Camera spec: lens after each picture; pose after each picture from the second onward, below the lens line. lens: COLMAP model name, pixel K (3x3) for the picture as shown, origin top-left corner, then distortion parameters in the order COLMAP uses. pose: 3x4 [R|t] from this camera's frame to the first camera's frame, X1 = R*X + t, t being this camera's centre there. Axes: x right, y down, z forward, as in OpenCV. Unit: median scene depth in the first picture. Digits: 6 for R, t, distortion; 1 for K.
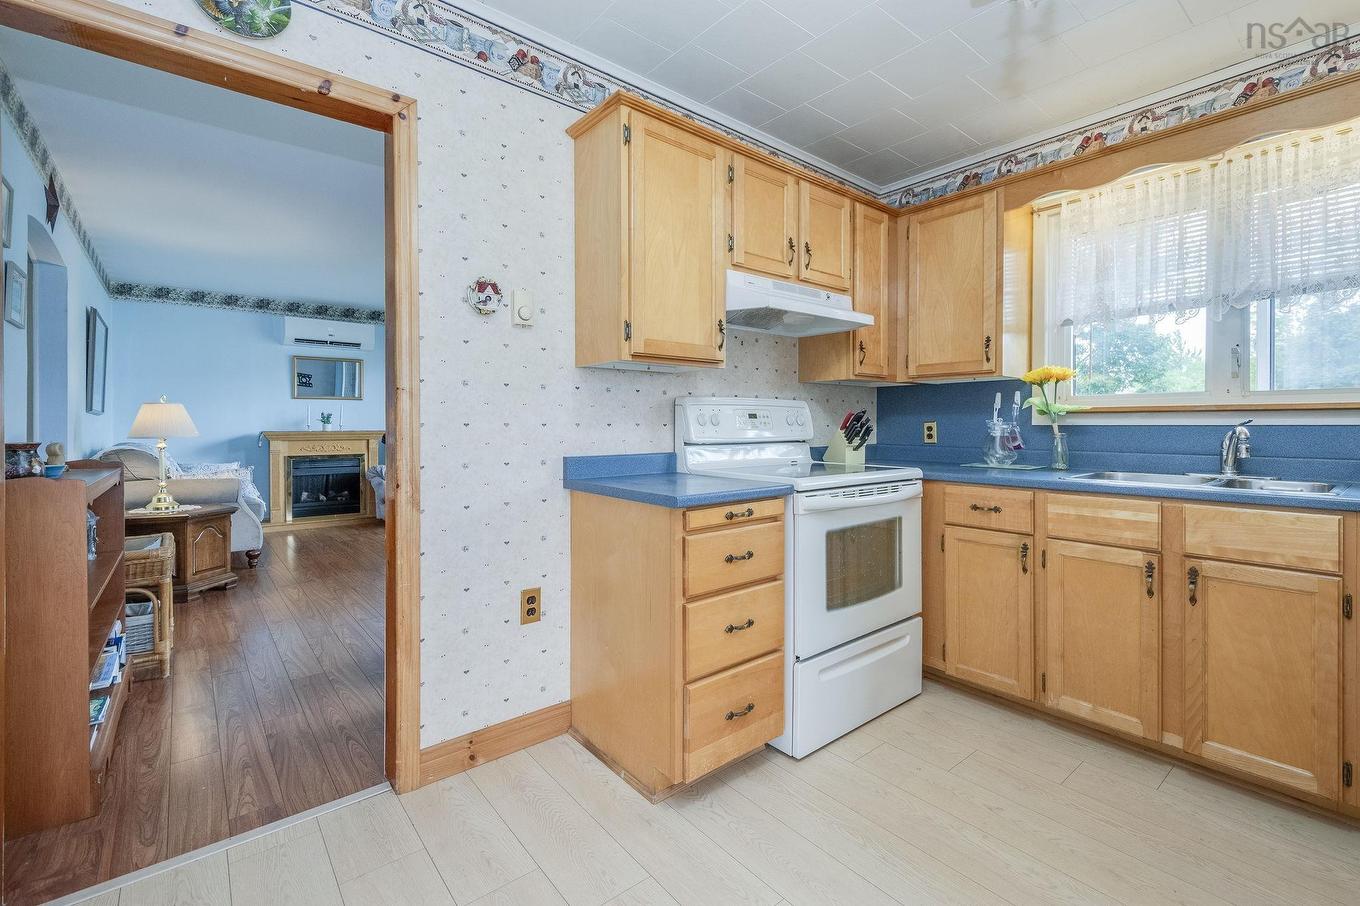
lens RADIAL K [[595.0, 0, 694.5], [0, 595.0, 428.3], [0, 0, 1]] dist [0.004474, 0.000106]
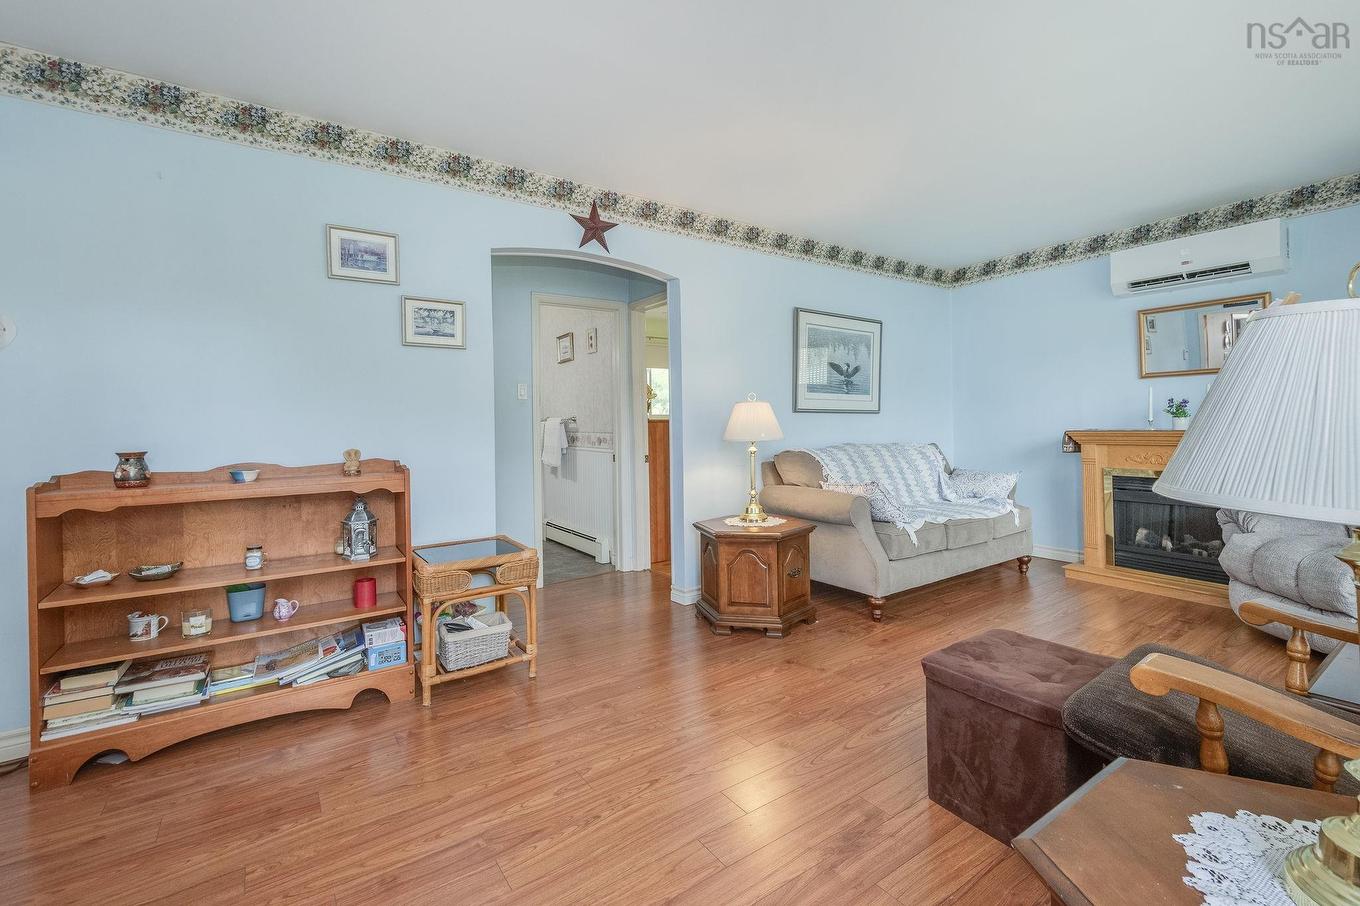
lens RADIAL K [[603.9, 0, 702.2], [0, 603.9, 421.8], [0, 0, 1]] dist [0.001582, -0.000406]
pose [[-0.094214, -0.002825, -0.995548, 0.010685], [0.012378, 0.999915, -0.004008, -0.006497], [0.995475, -0.012700, -0.094171, 0.608092]]
